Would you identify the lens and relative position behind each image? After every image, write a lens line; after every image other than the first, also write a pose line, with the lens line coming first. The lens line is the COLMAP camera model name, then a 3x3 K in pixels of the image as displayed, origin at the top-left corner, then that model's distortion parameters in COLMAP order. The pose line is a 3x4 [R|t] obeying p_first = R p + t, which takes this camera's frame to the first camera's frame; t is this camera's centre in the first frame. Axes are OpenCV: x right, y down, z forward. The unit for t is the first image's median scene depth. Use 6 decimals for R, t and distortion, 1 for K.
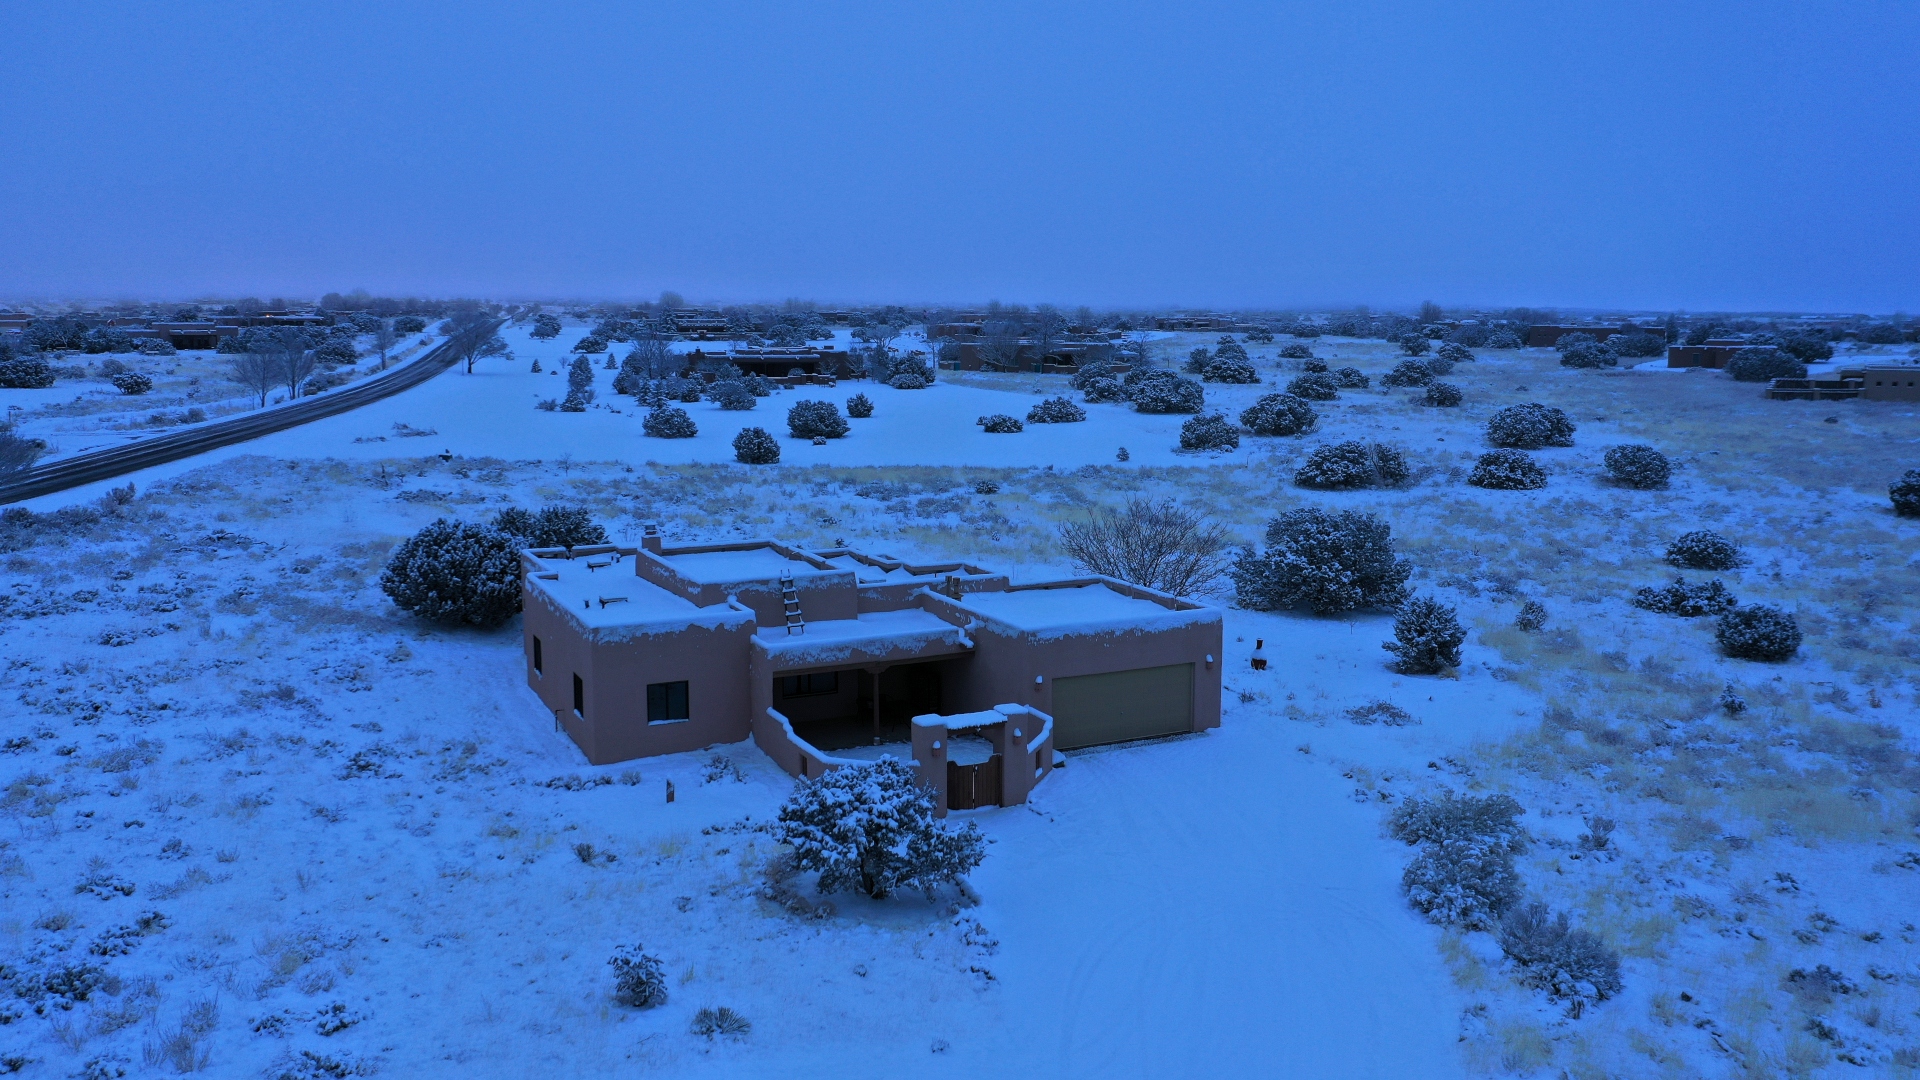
lens RADIAL K [[1511.6, 0, 948.6], [0, 1511.6, 541.2], [0, 0, 1]] dist [-0.008957, -0.002287]
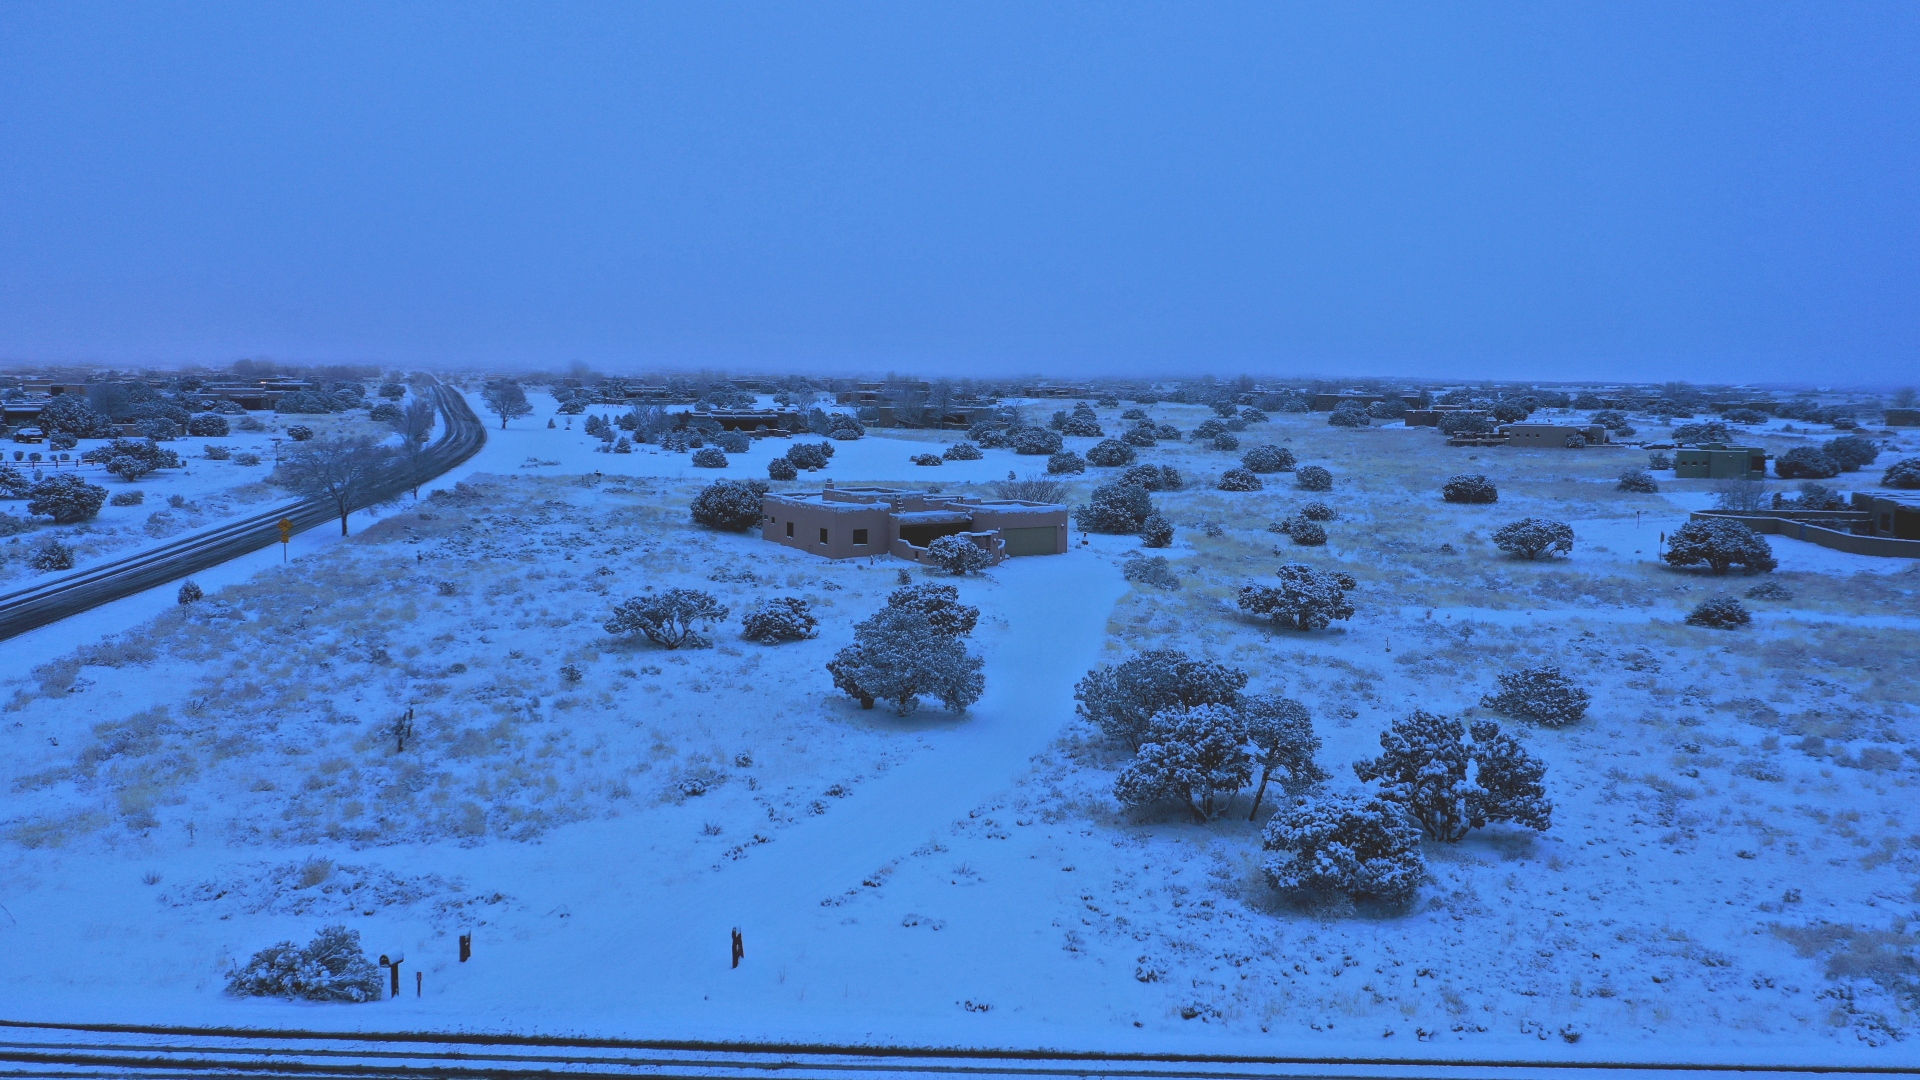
lens RADIAL K [[1511.6, 0, 948.6], [0, 1511.6, 541.2], [0, 0, 1]] dist [-0.008957, -0.002287]
pose [[0.996042, -0.004939, 0.088741, -0.116311], [0.008769, 0.999045, -0.042815, 0.099724], [-0.088445, 0.043424, 0.995134, -0.720933]]
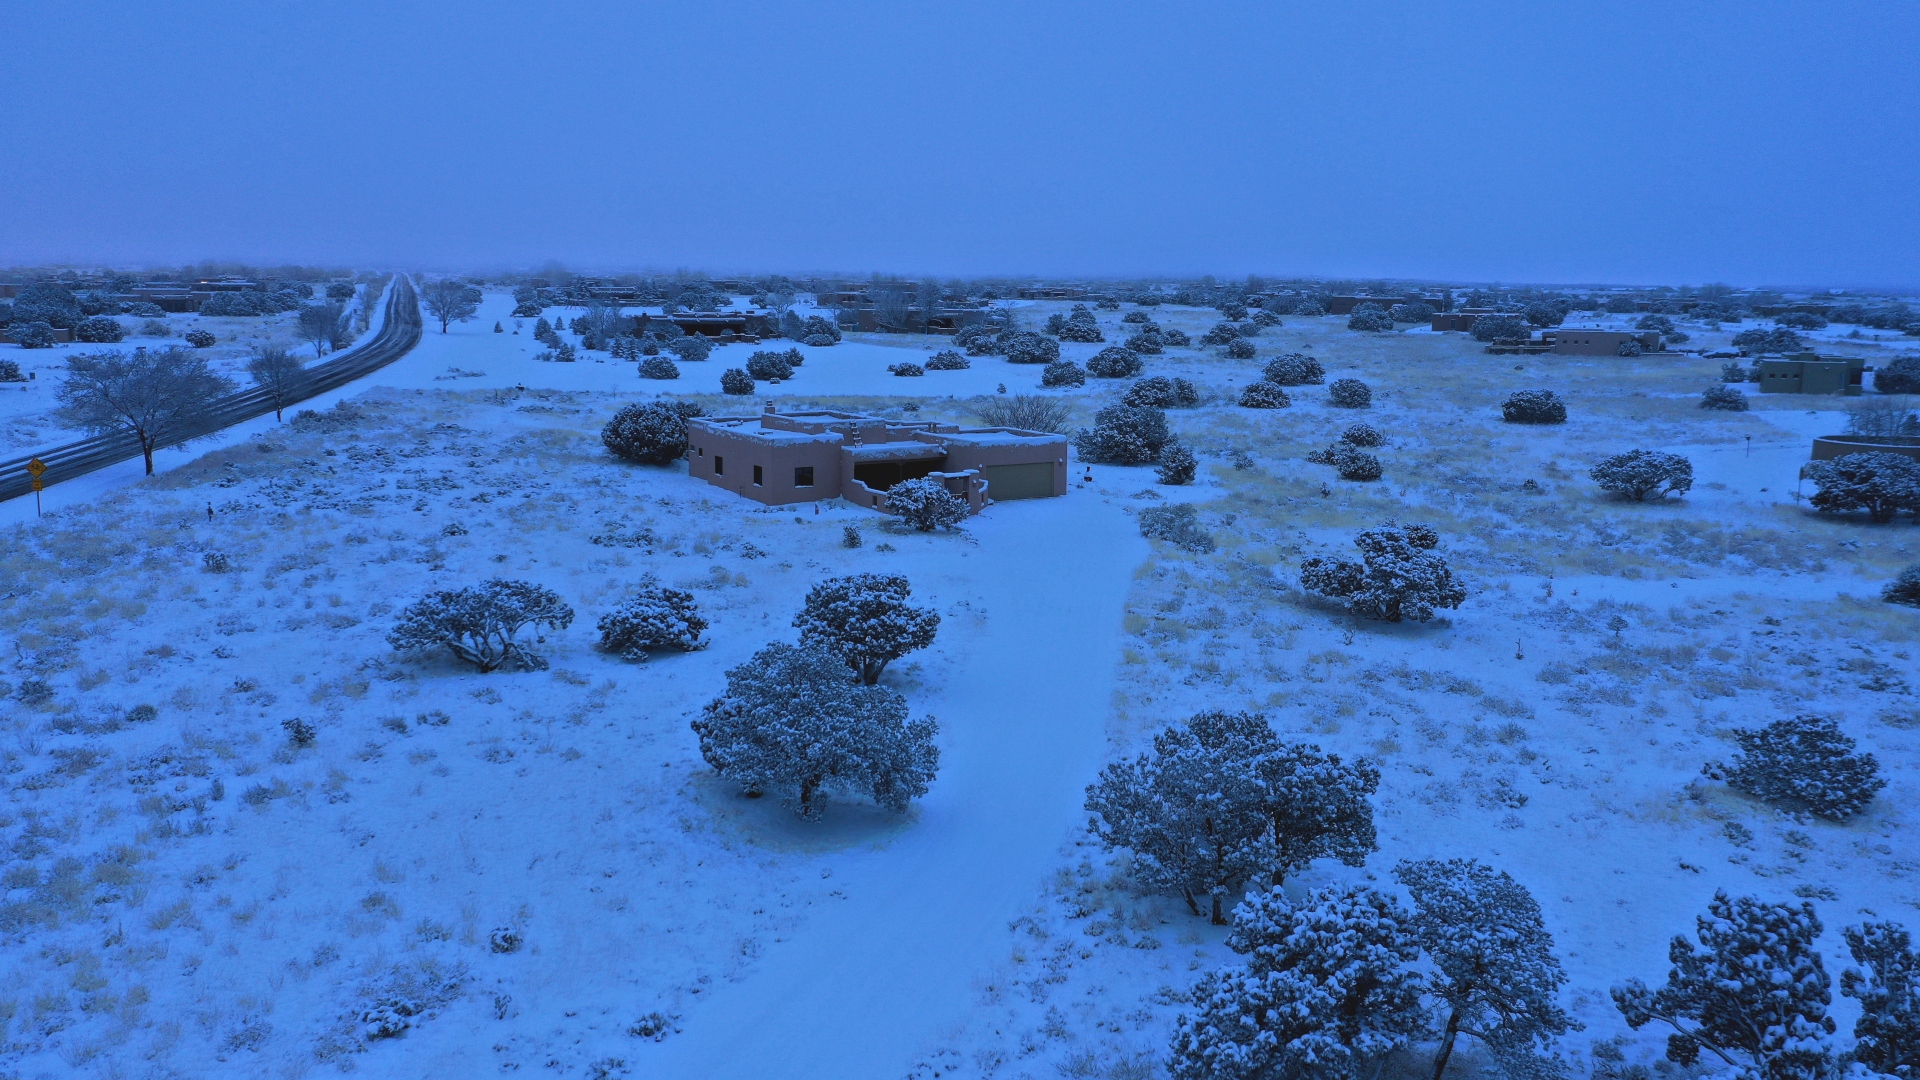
lens RADIAL K [[1511.6, 0, 948.6], [0, 1511.6, 541.2], [0, 0, 1]] dist [-0.008957, -0.002287]
pose [[0.995723, -0.010157, 0.091829, -0.078221], [0.008246, 0.999742, 0.021165, 0.066548], [-0.092021, -0.020317, 0.995550, -0.478578]]
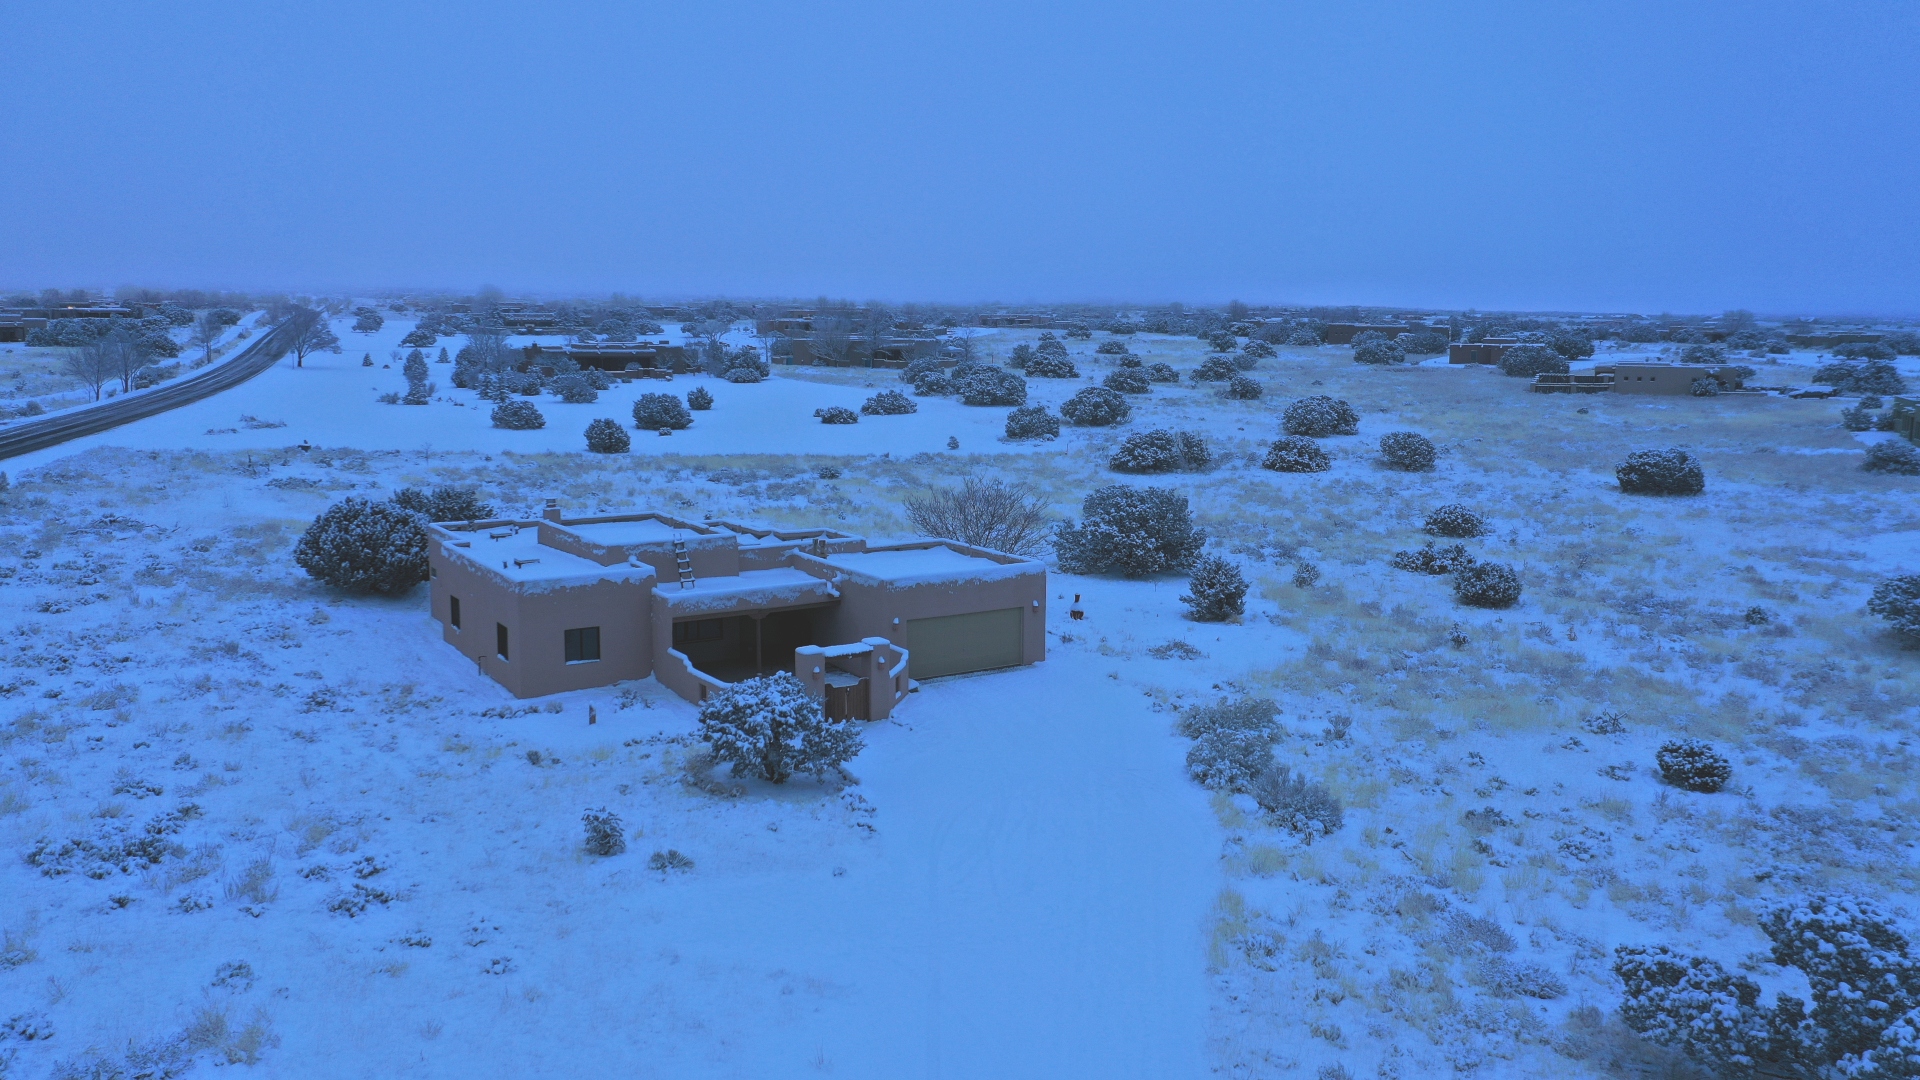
lens RADIAL K [[1511.6, 0, 948.6], [0, 1511.6, 541.2], [0, 0, 1]] dist [-0.008957, -0.002287]
pose [[0.993302, -0.011150, 0.115010, -0.015997], [0.010779, 0.999935, 0.003844, 0.010511], [-0.115045, -0.002579, 0.993357, -0.088421]]
